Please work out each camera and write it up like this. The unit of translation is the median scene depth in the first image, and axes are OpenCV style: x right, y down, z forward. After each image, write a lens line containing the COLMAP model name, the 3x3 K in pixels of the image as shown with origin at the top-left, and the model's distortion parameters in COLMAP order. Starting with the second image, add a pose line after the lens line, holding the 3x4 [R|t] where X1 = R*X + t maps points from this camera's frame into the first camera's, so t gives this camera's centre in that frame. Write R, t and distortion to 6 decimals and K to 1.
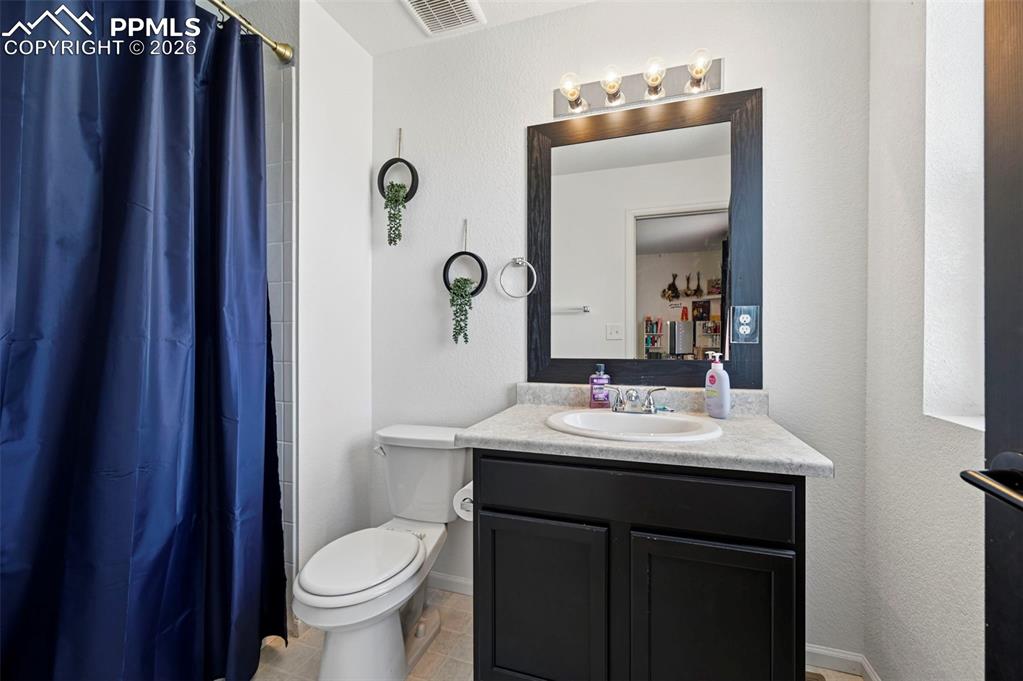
lens RADIAL K [[402.6, 0, 530.5], [0, 402.6, 342.0], [0, 0, 1]] dist [0.000299, -0.000069]
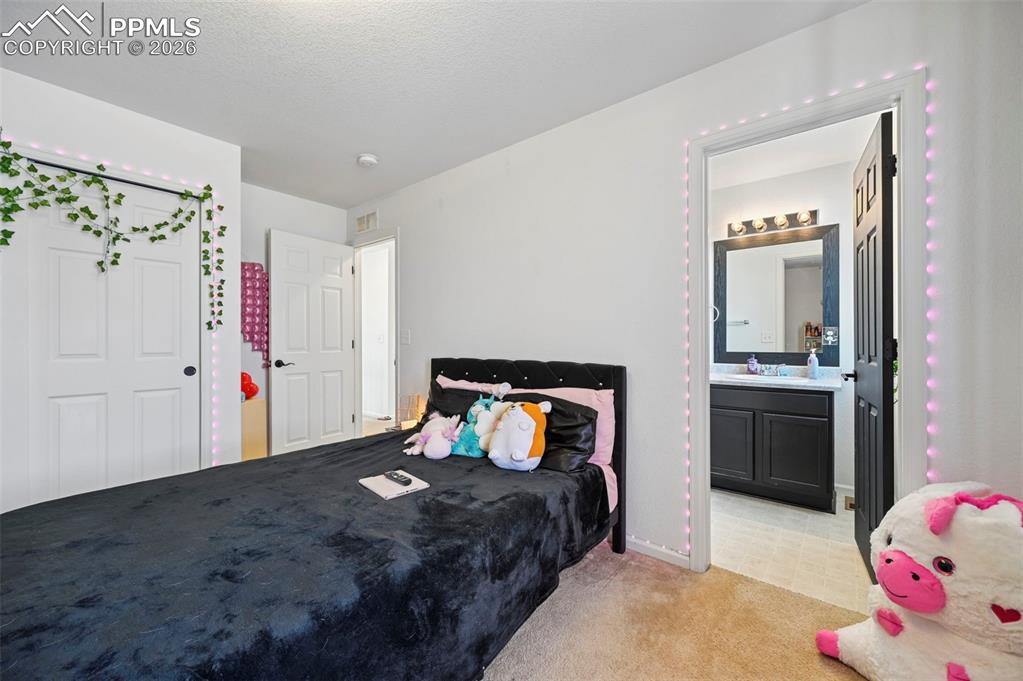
lens RADIAL K [[402.6, 0, 530.5], [0, 402.6, 342.0], [0, 0, 1]] dist [0.000299, -0.000069]
pose [[0.938022, 0.000462, -0.346576, -0.197813], [-0.002674, 0.999979, -0.005905, 0.004548], [0.346566, 0.006465, 0.938003, -1.451914]]
